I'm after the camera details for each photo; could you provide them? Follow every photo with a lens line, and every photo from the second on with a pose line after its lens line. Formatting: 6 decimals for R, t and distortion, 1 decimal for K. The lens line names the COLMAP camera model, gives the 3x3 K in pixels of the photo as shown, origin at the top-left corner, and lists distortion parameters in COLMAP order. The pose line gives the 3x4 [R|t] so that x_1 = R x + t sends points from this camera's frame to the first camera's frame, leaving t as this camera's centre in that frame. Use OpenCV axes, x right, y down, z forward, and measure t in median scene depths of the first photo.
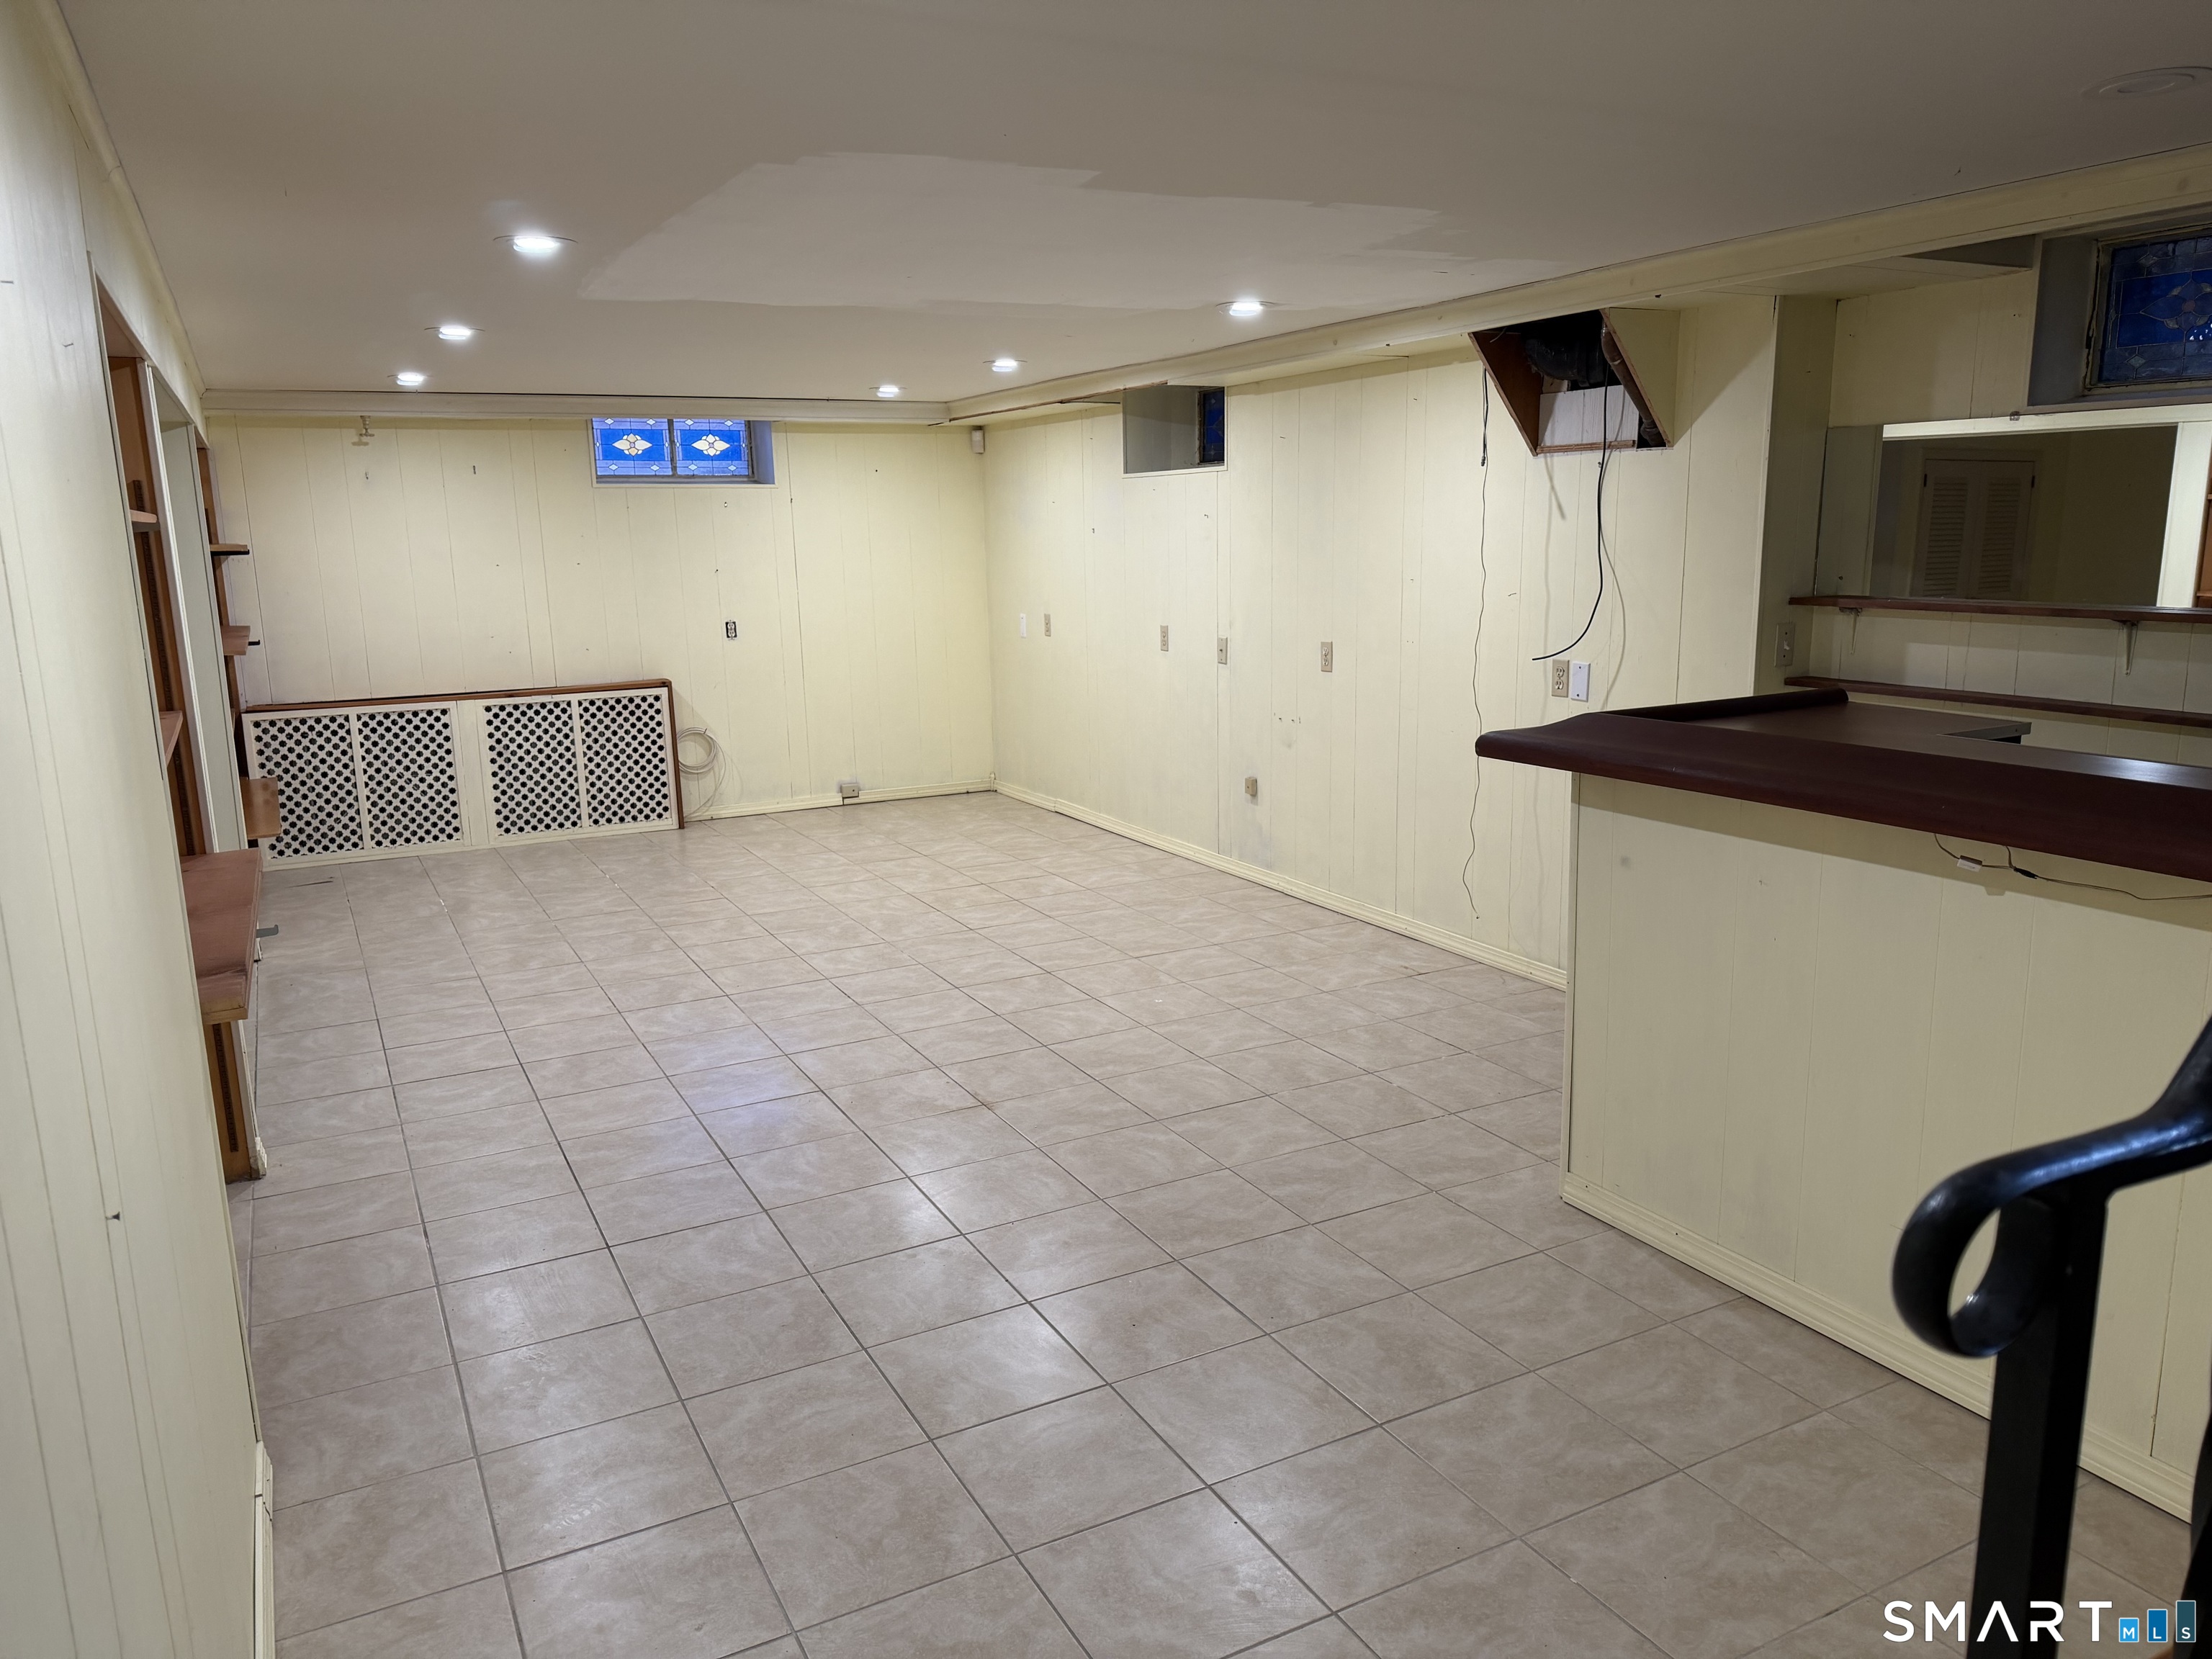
lens RADIAL K [[1555.1, 0, 1121.4], [0, 1555.1, 822.6], [0, 0, 1]] dist [0.031587, -0.003236]
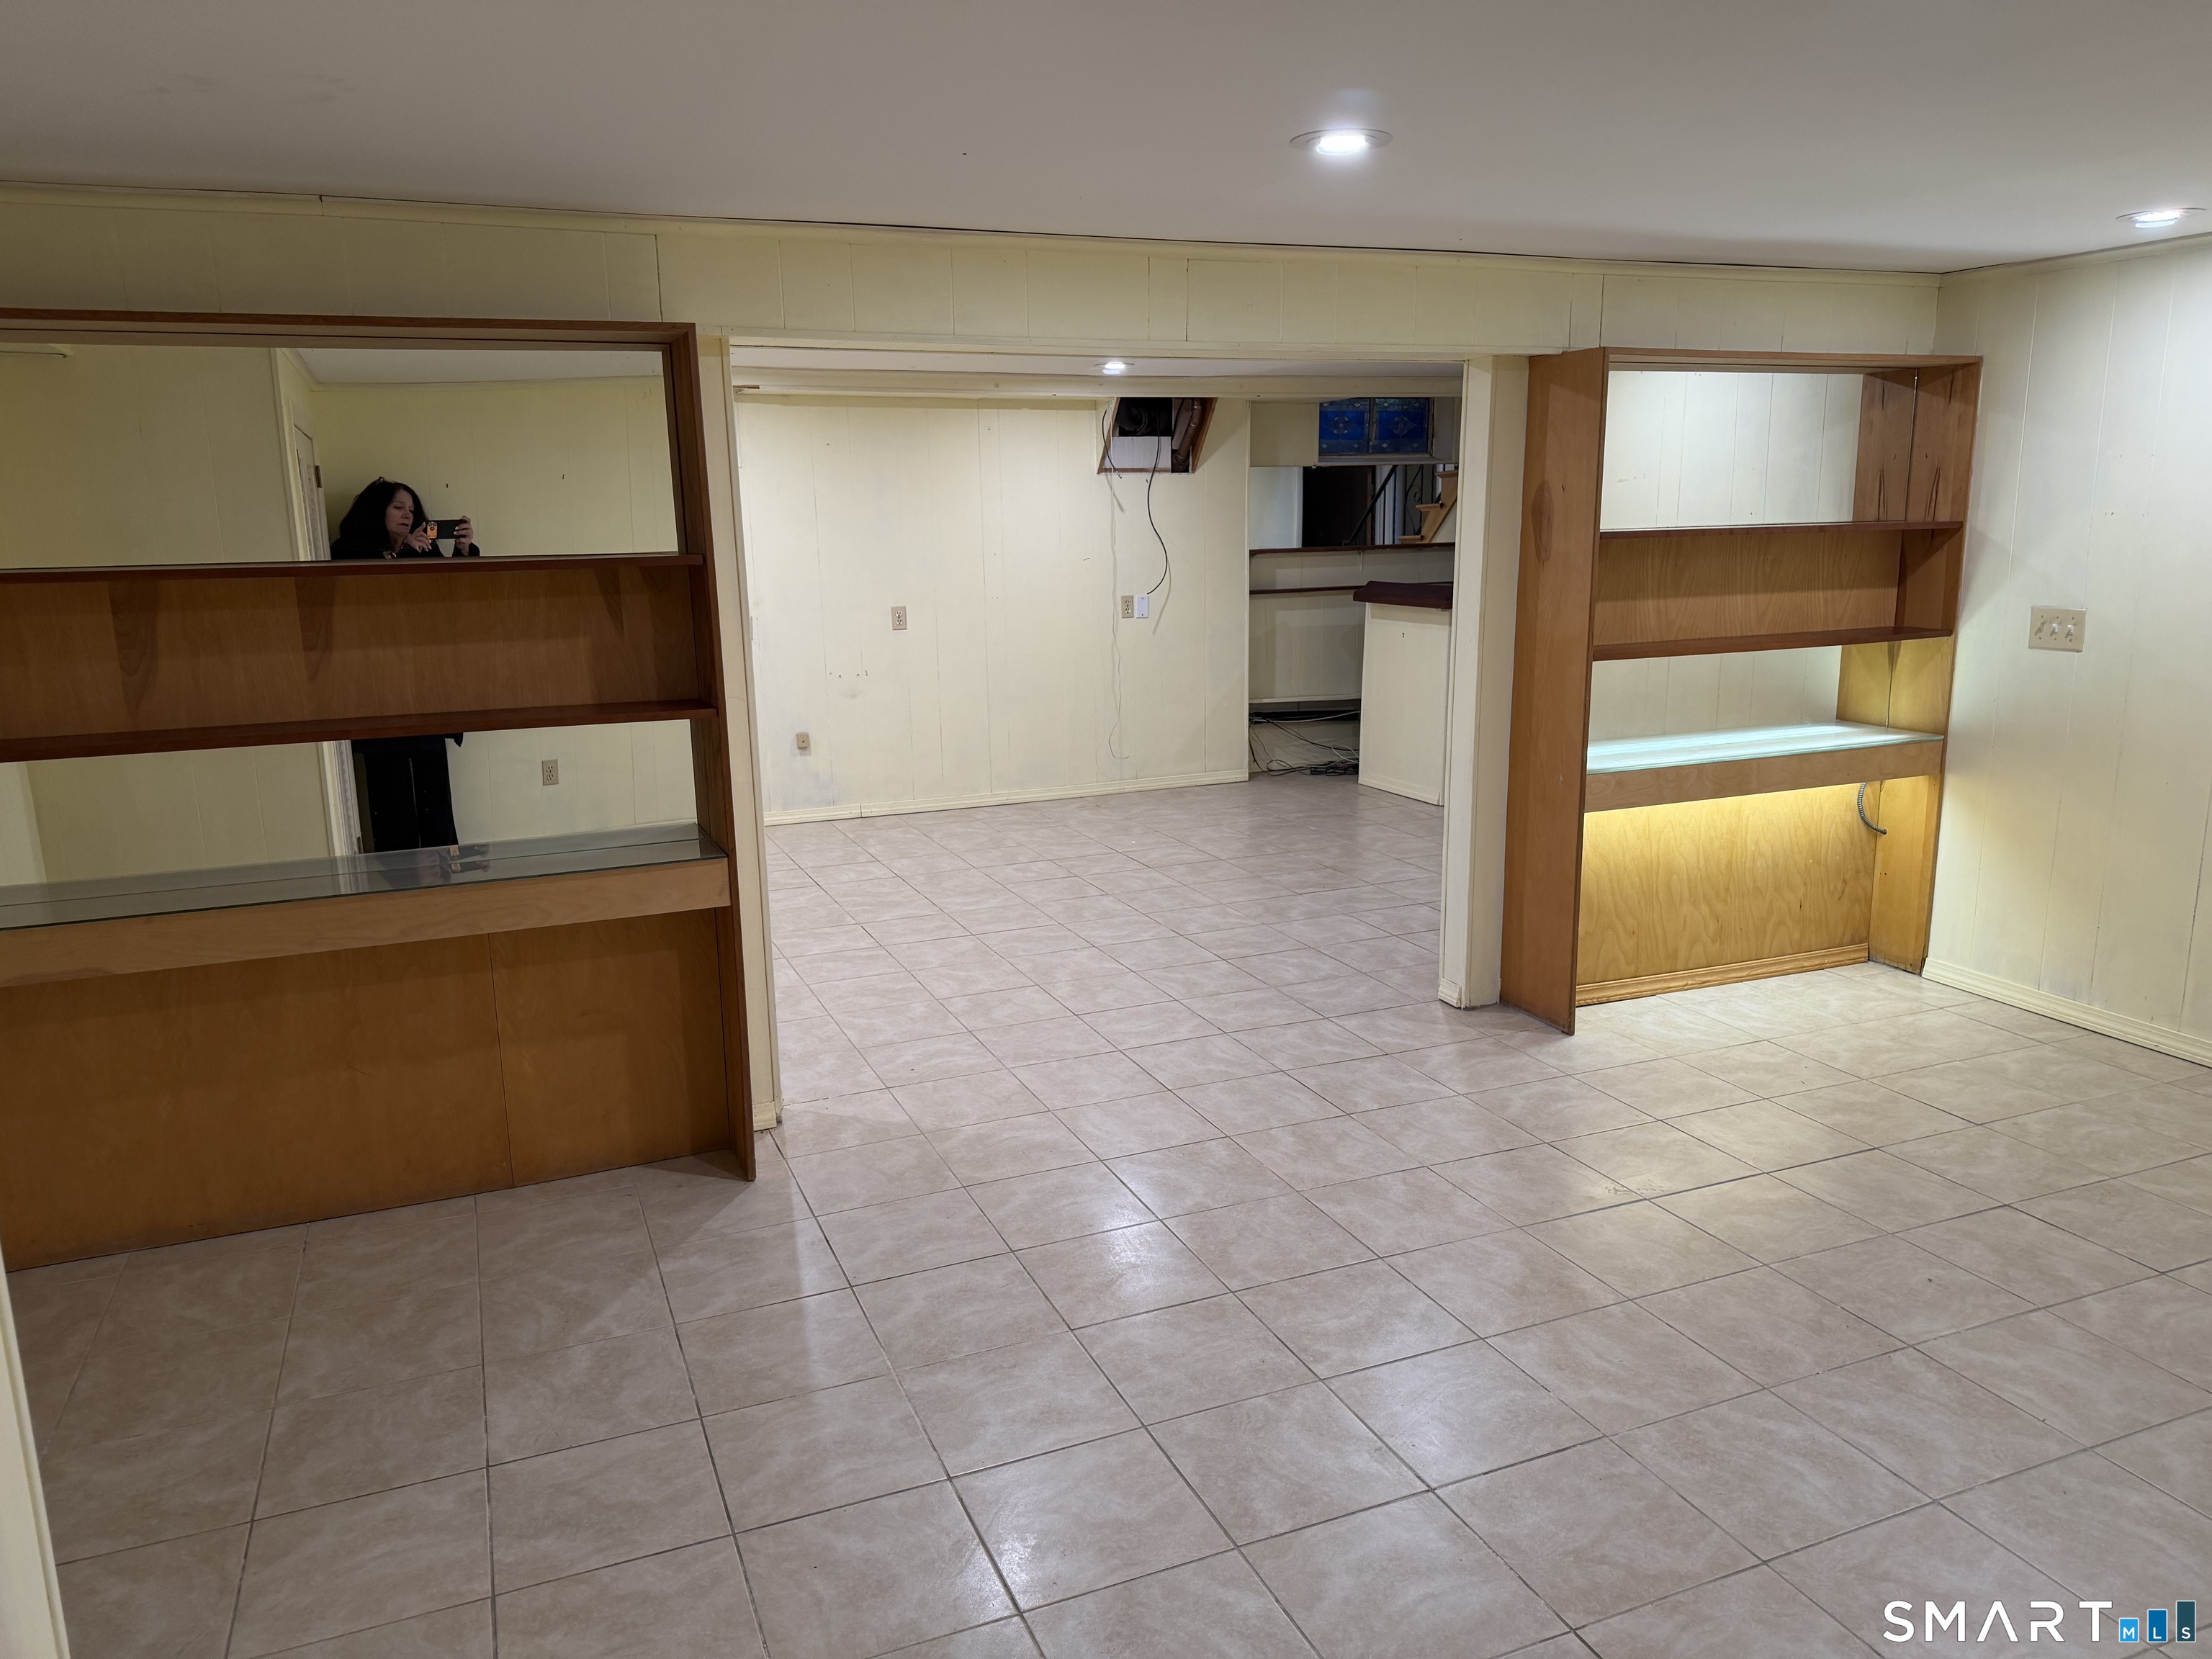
lens RADIAL K [[1555.1, 0, 1120.2], [0, 1555.1, 837.6], [0, 0, 1]] dist [0.031587, -0.003236]
pose [[0.101553, -0.197122, 0.975105, -1.308669], [0.201204, 0.963986, 0.173920, -0.135735], [-0.974271, 0.178533, 0.137557, 0.764099]]
